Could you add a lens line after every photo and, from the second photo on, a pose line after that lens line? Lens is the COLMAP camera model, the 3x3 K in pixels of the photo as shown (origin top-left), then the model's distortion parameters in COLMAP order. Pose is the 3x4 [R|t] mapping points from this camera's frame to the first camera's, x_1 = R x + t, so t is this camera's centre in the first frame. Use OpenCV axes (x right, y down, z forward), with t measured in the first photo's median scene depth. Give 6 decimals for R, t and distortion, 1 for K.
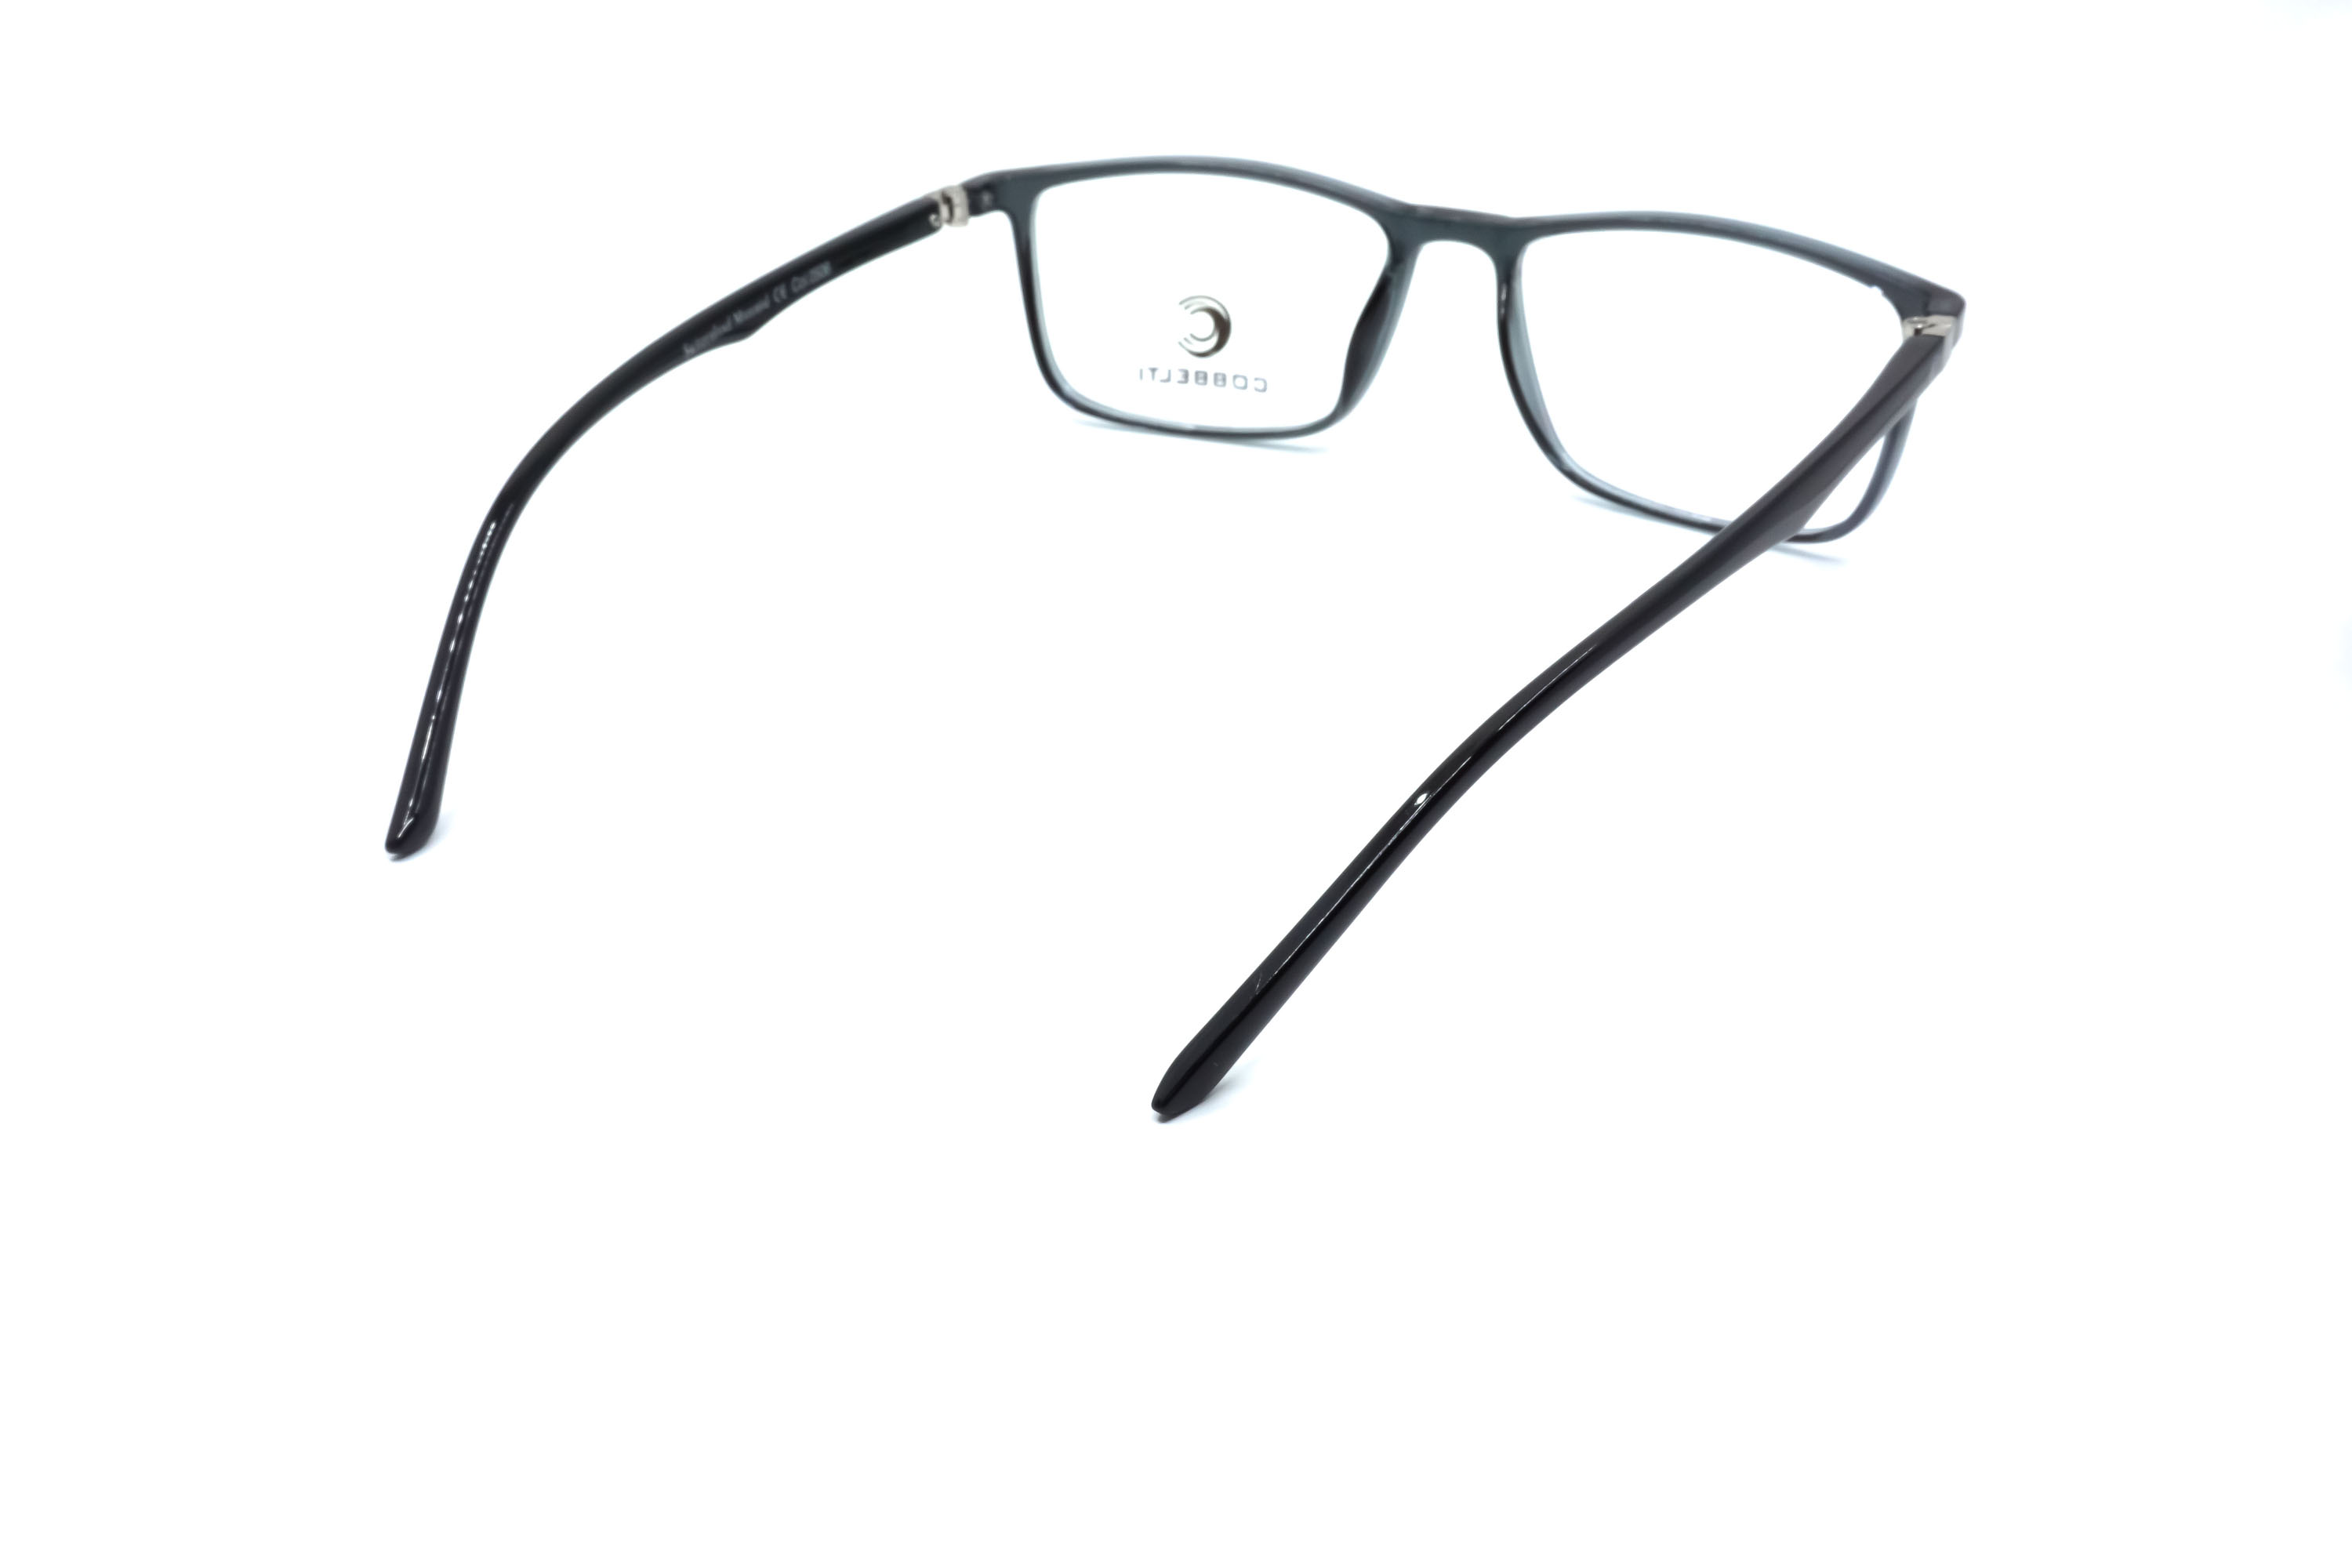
lens RADIAL K [[2618.1, 0, 1188.1], [0, 2618.1, 782.5], [0, 0, 1]] dist [0.029979, 0.000000]
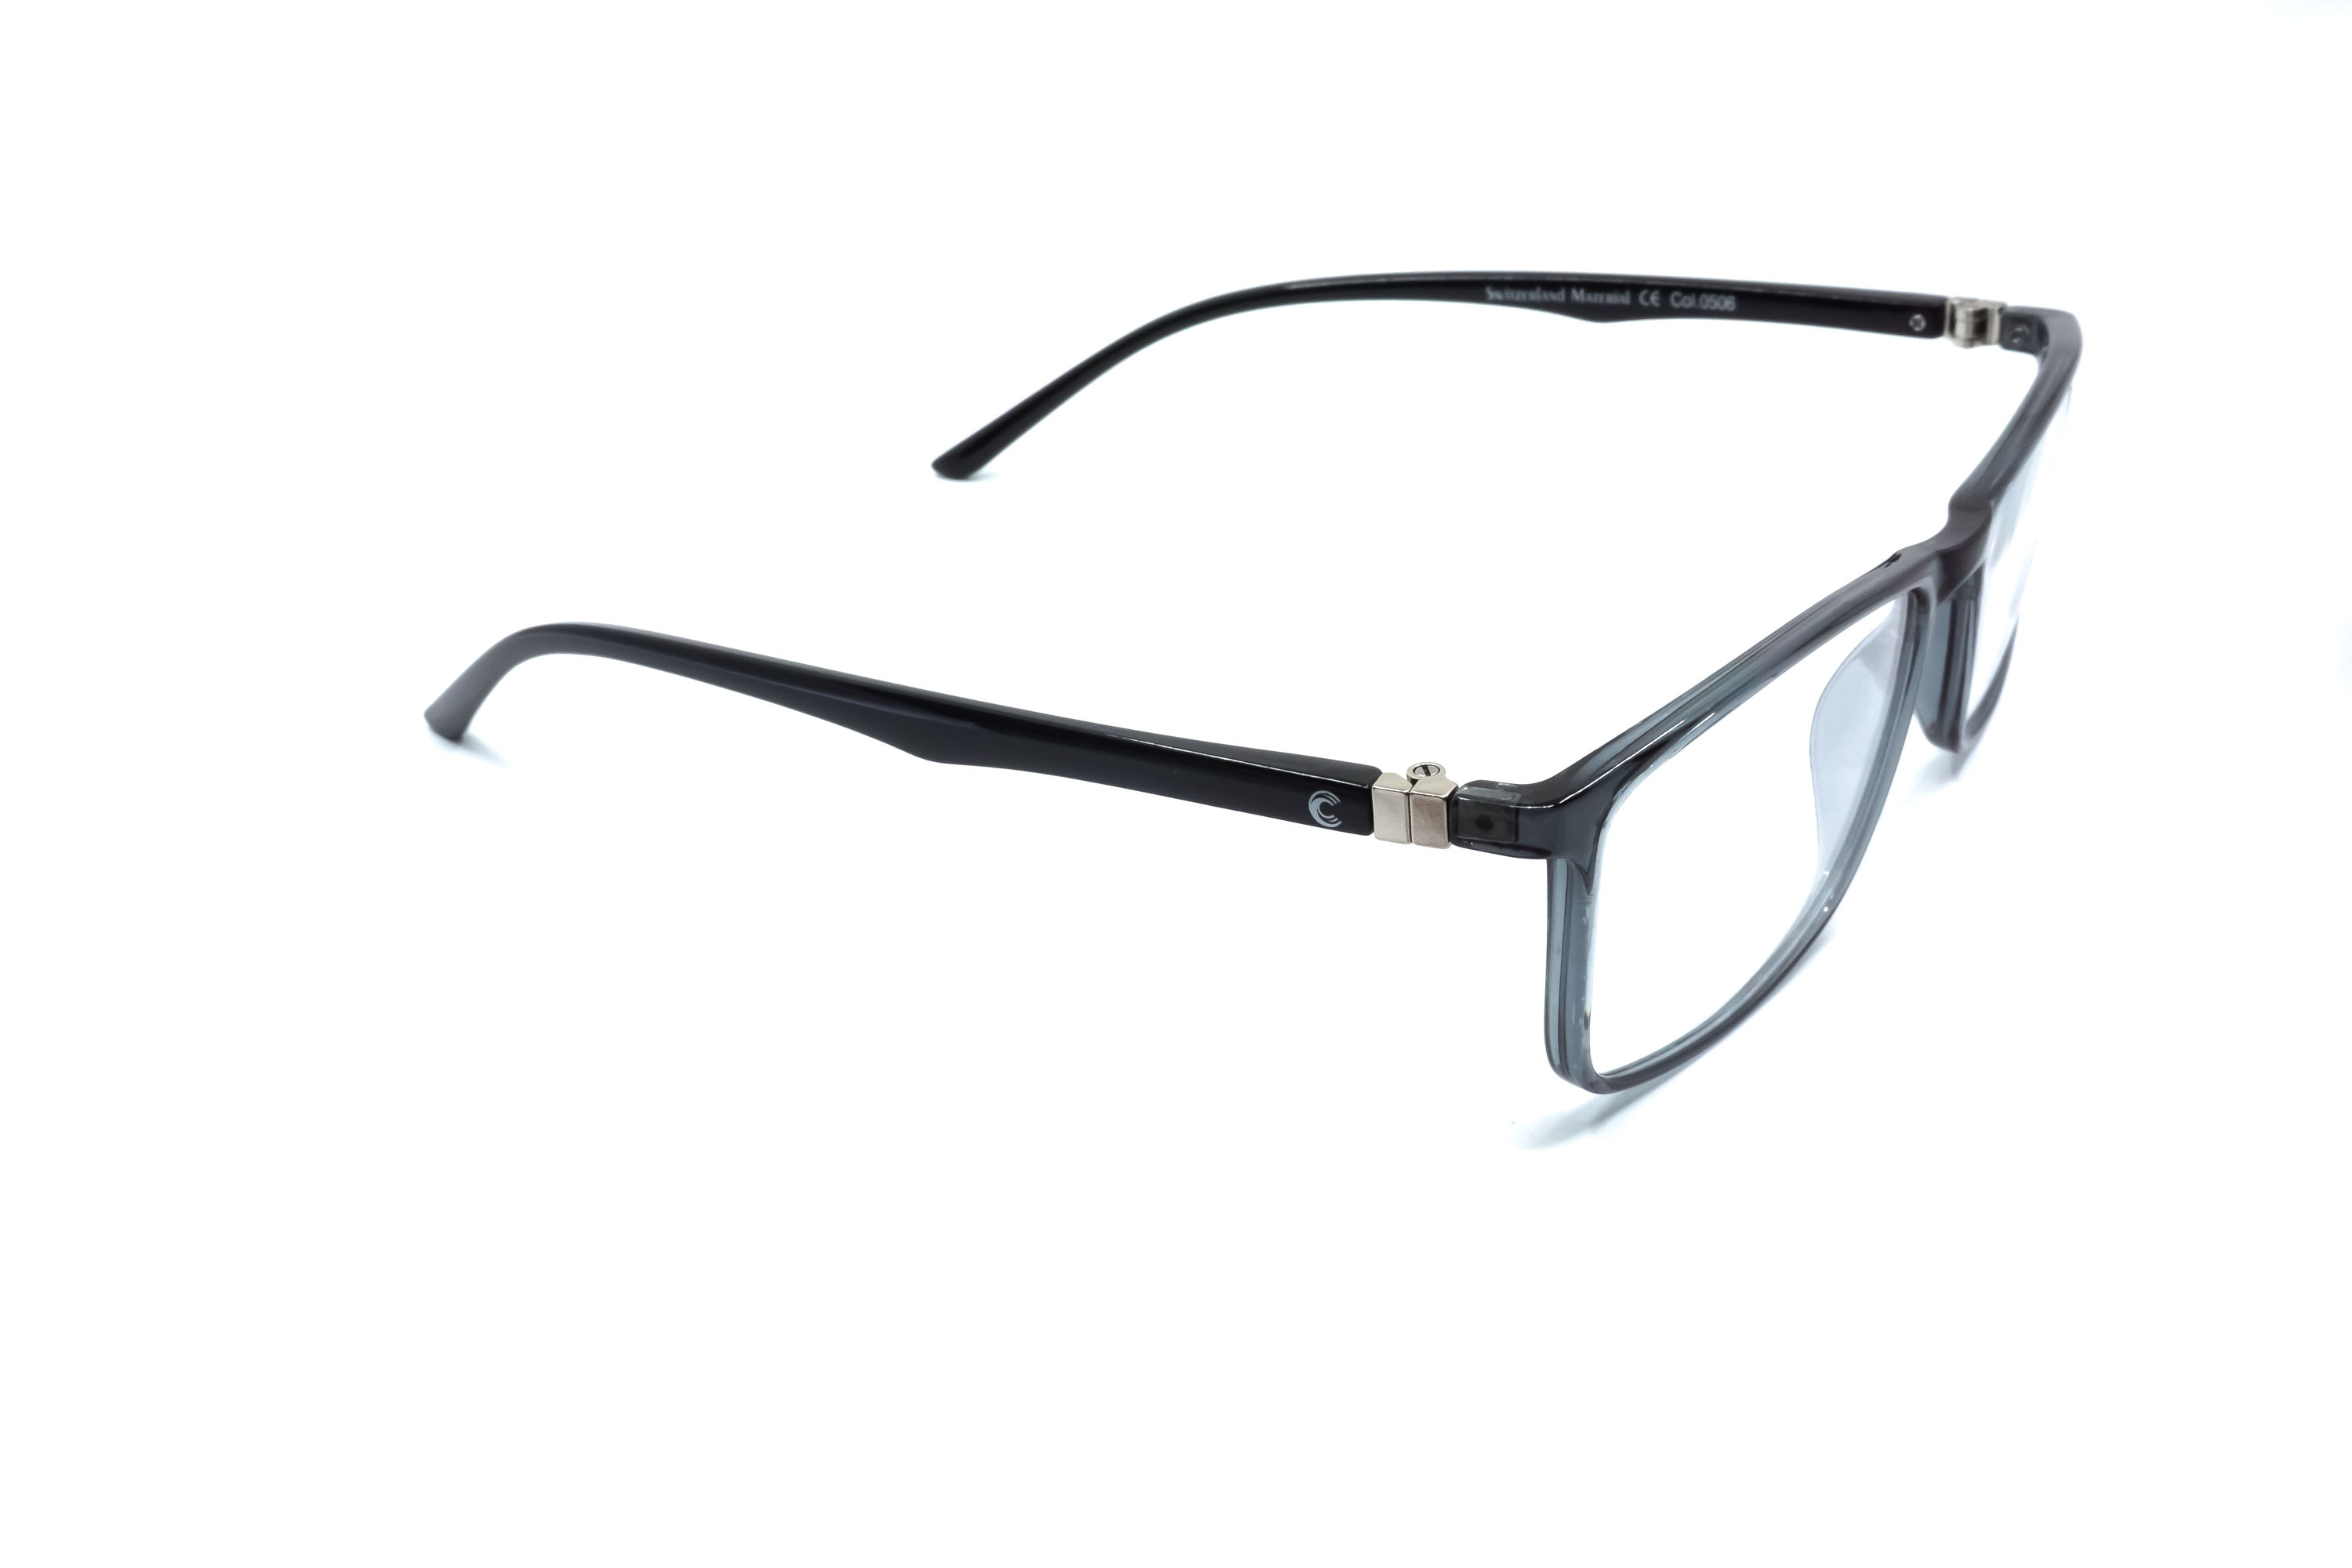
lens RADIAL K [[2618.1, 0, 1175.5], [0, 2618.1, 788.8], [0, 0, 1]] dist [0.029979, 0.000000]
pose [[-0.046964, 0.468481, -0.882224, 0.710870], [-0.419816, 0.792153, 0.442999, -0.363309], [0.906393, 0.391177, 0.159473, 0.702939]]
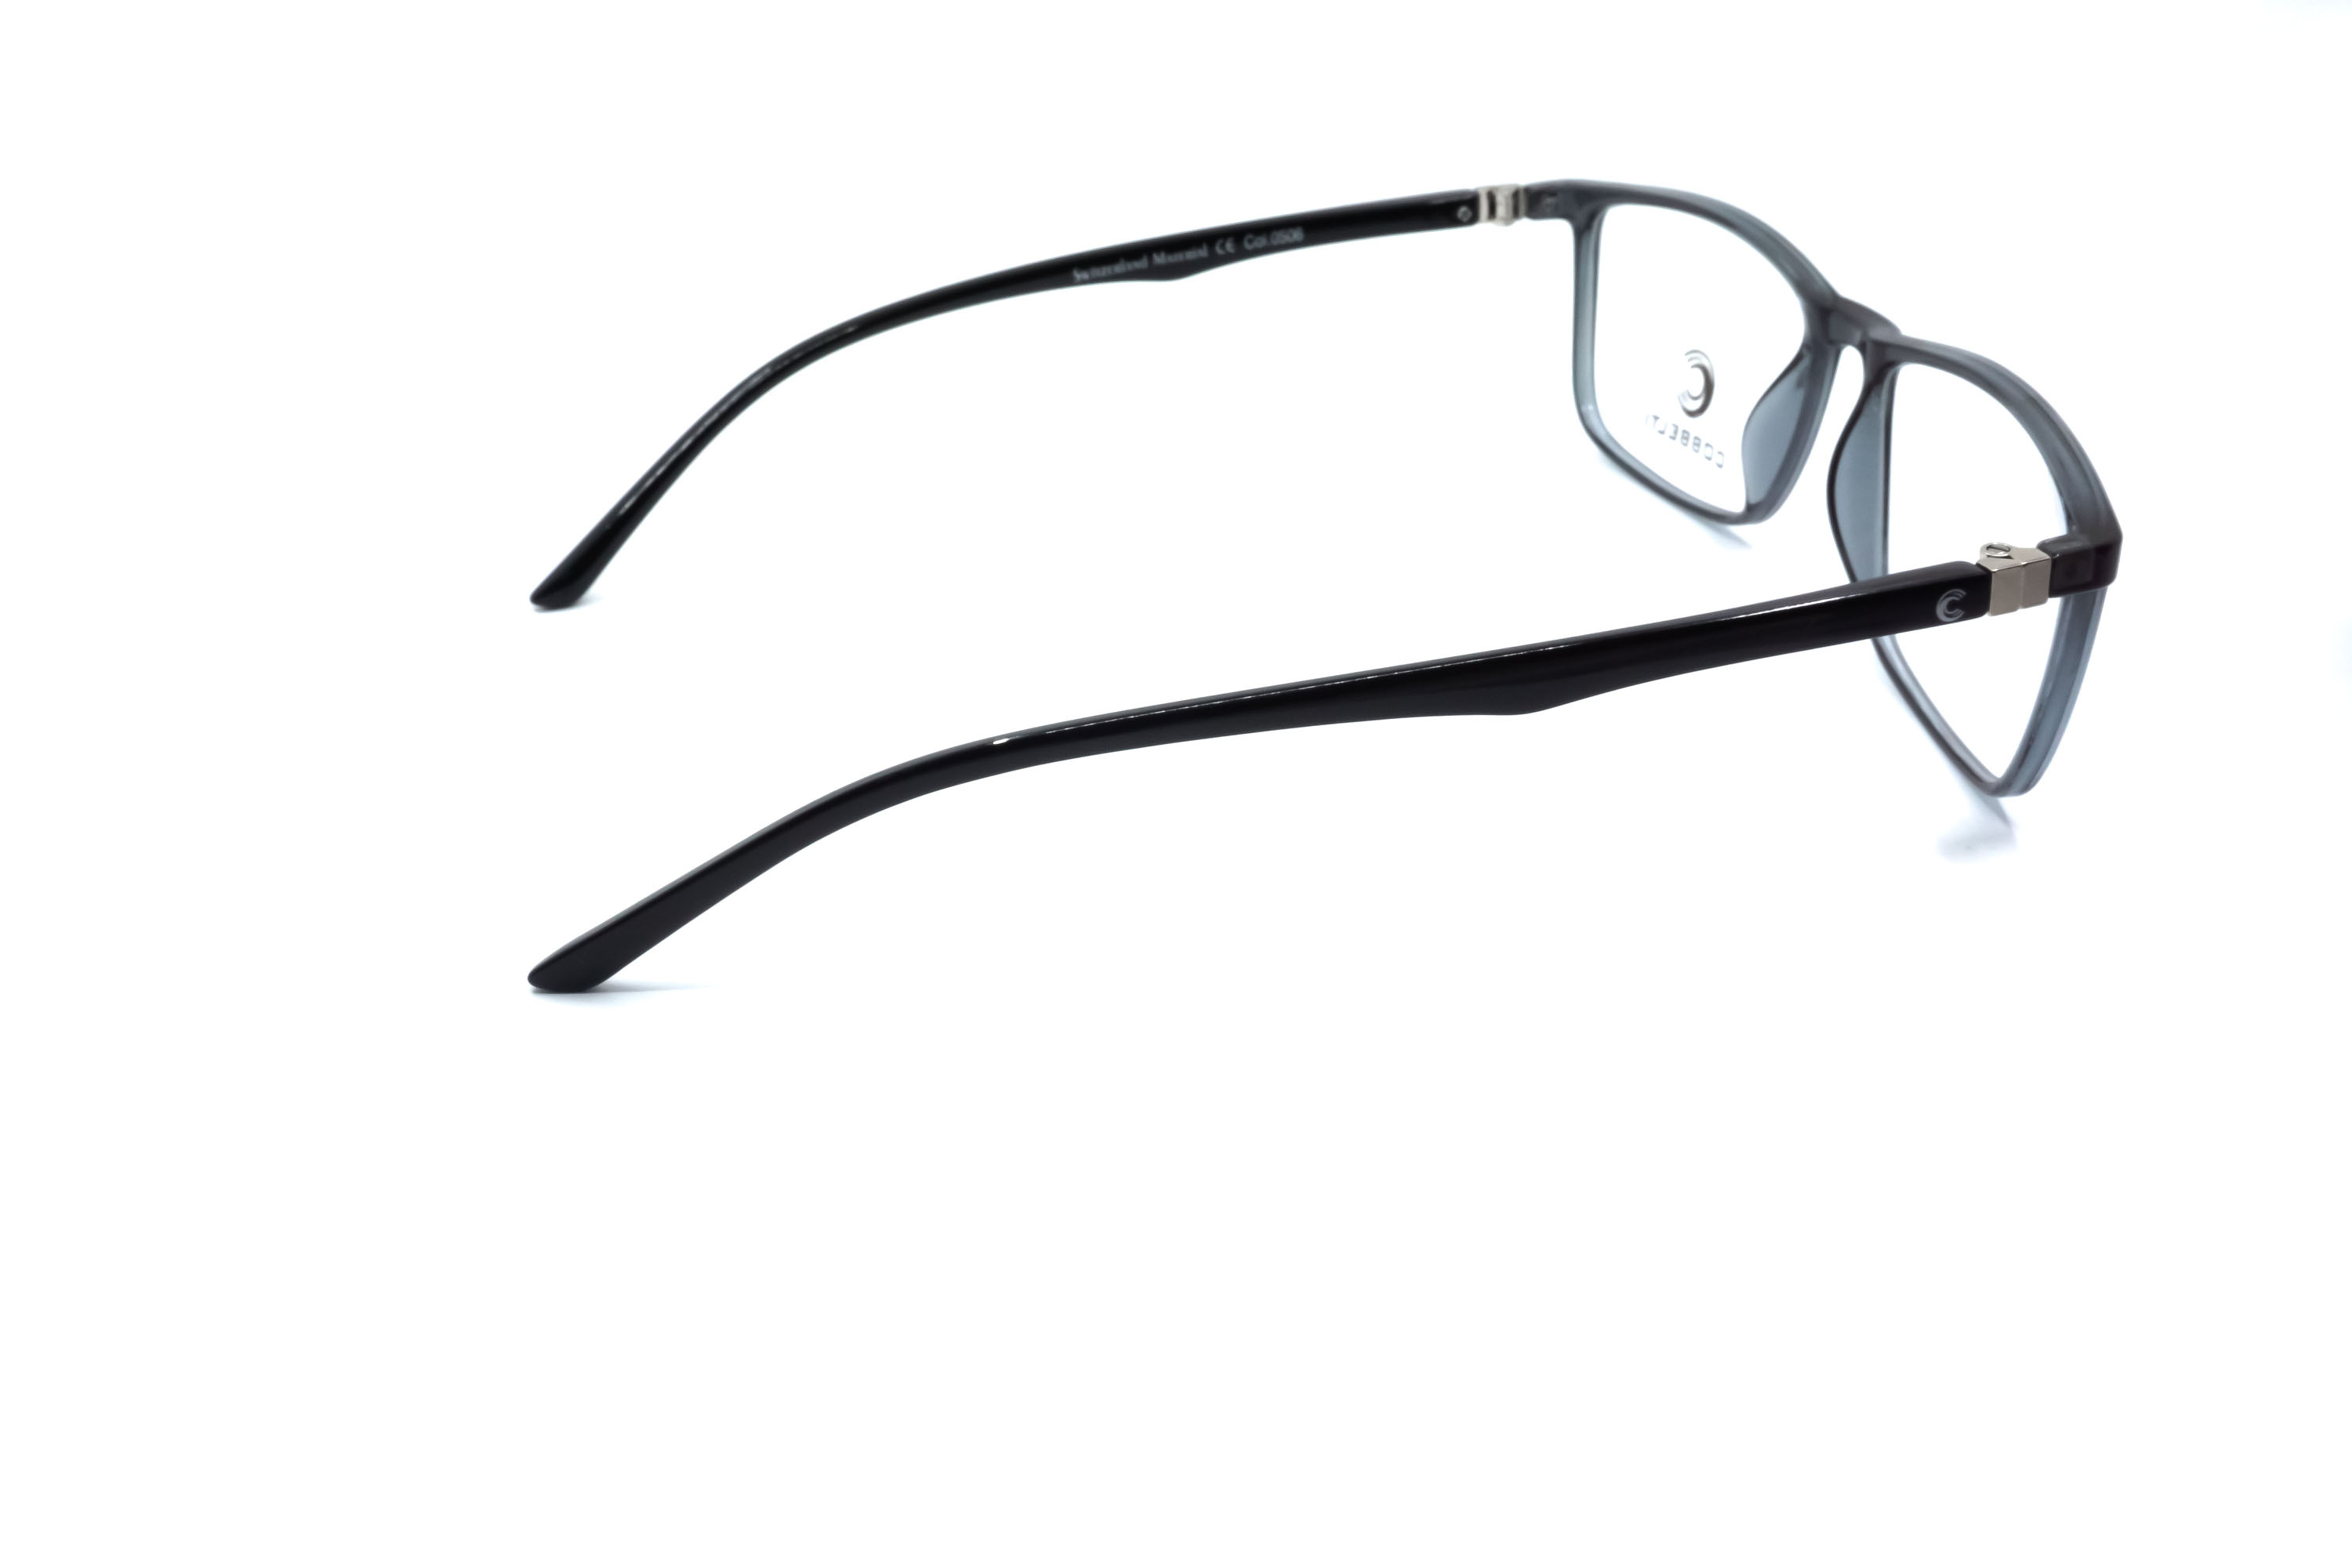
lens RADIAL K [[2618.1, 0, 1182.2], [0, 2618.1, 778.4], [0, 0, 1]] dist [0.029979, 0.000000]
pose [[0.699151, 0.326679, -0.635978, 0.518993], [-0.312135, 0.939730, 0.139566, -0.118123], [0.643241, 0.100933, 0.758982, 0.203079]]
